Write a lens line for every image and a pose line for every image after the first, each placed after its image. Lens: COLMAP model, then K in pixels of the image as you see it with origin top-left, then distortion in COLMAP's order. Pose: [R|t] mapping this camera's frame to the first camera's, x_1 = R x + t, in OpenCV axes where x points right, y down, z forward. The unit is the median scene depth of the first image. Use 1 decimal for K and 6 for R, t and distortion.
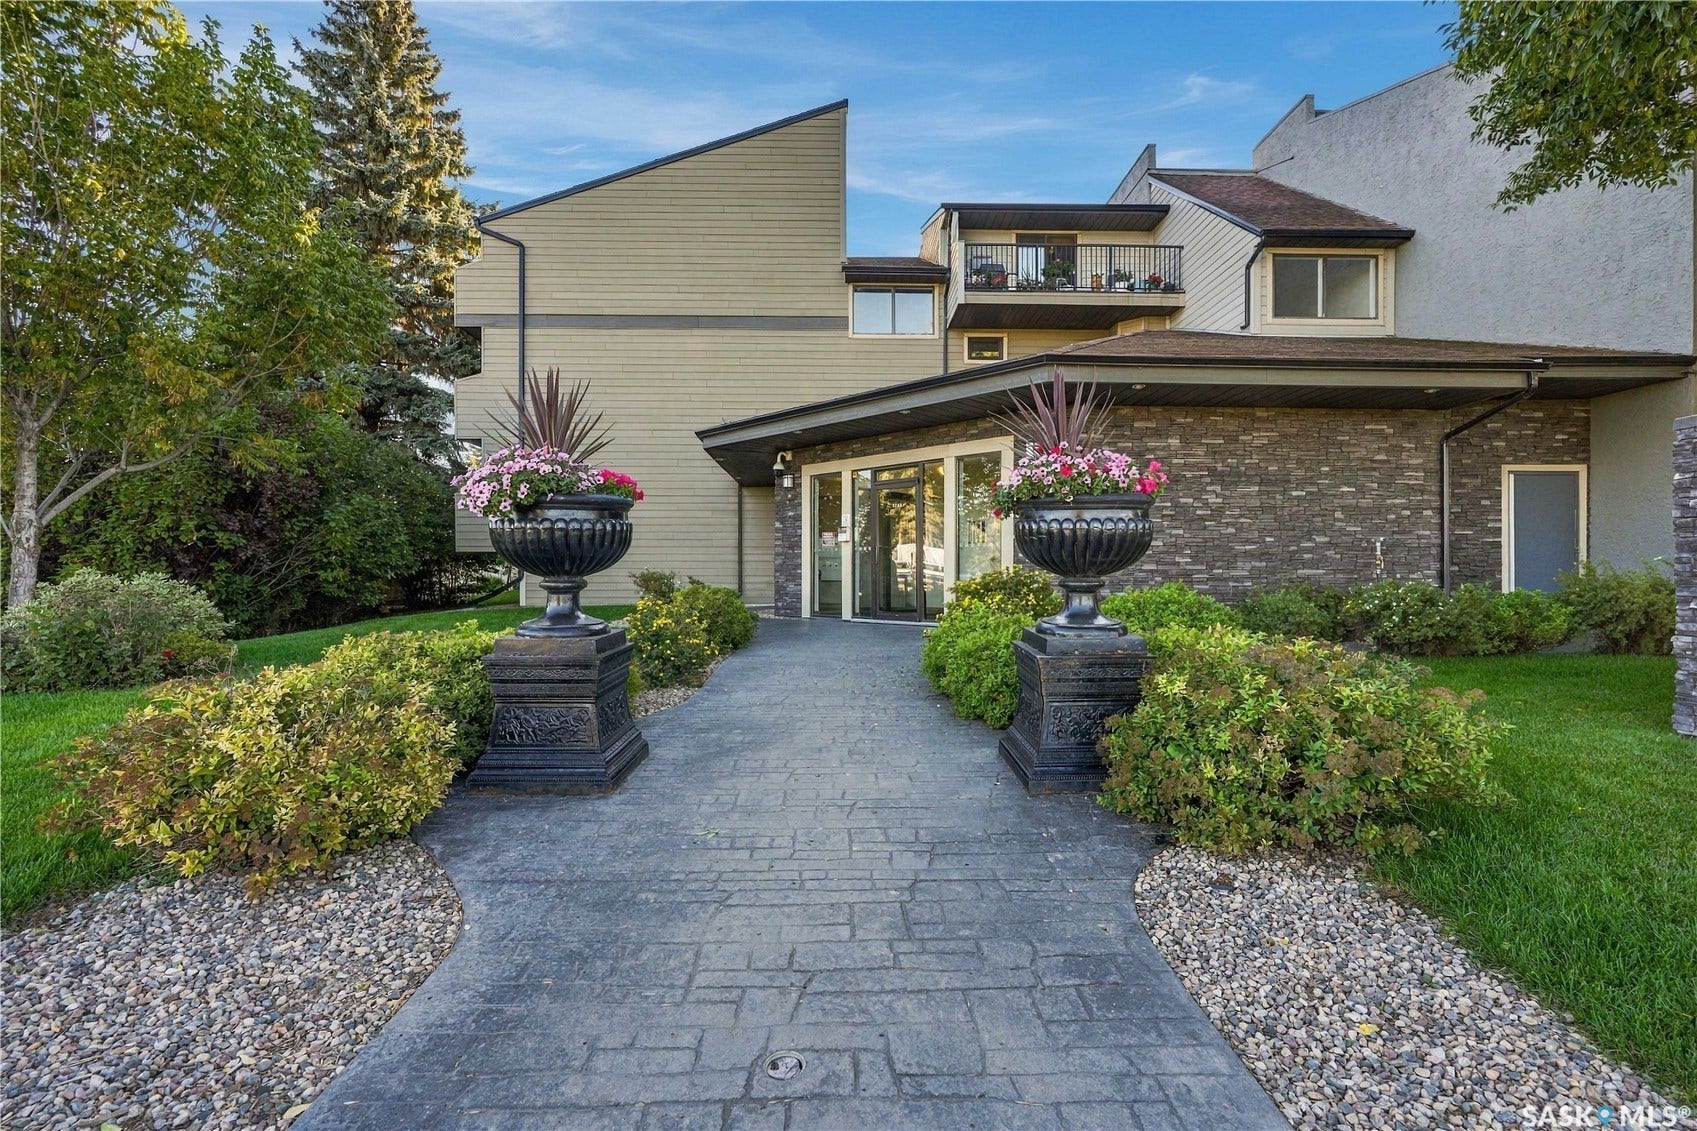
lens RADIAL K [[770.4, 0, 873.6], [0, 770.4, 566.3], [0, 0, 1]] dist [-0.001279, 0.000008]
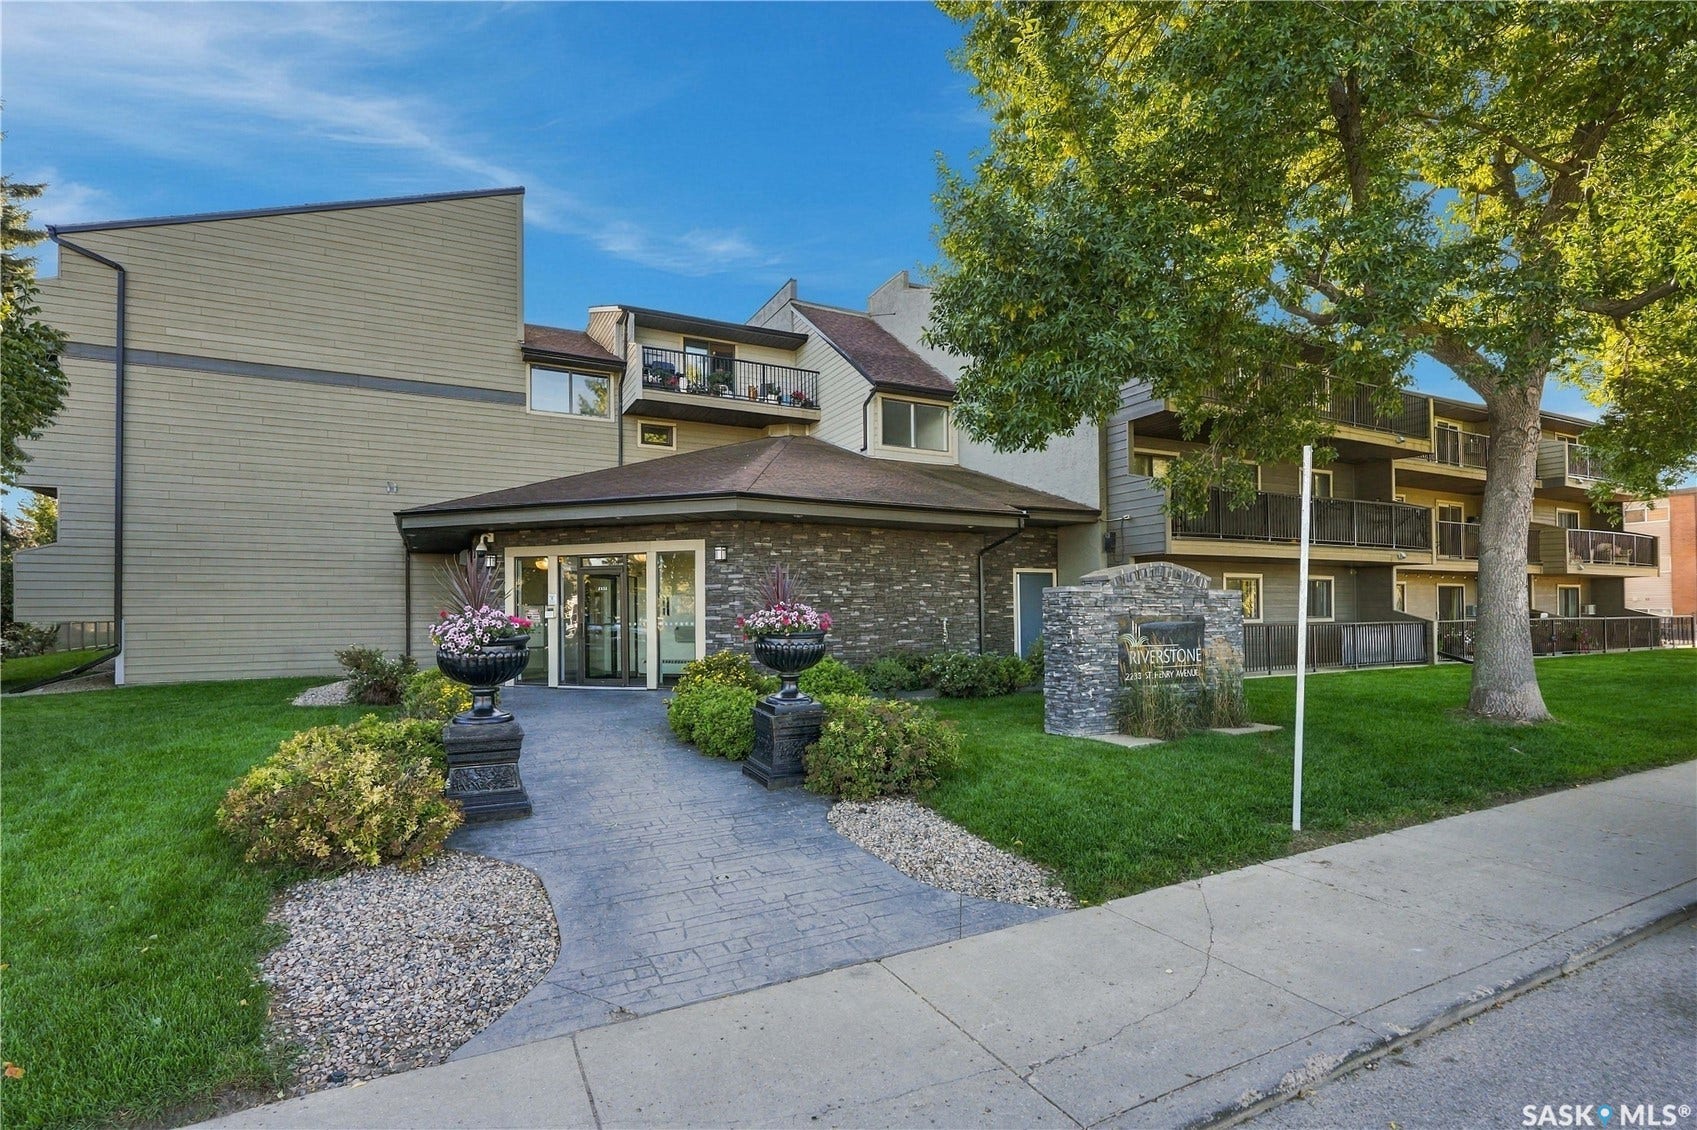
lens RADIAL K [[775.8, 0, 852.3], [0, 775.8, 550.9], [0, 0, 1]] dist [0.001321, 0.001612]
pose [[0.906796, 0.025567, 0.420793, -0.153040], [0.007064, 0.997098, -0.075806, -0.052539], [-0.421510, 0.071713, 0.903984, -0.308139]]
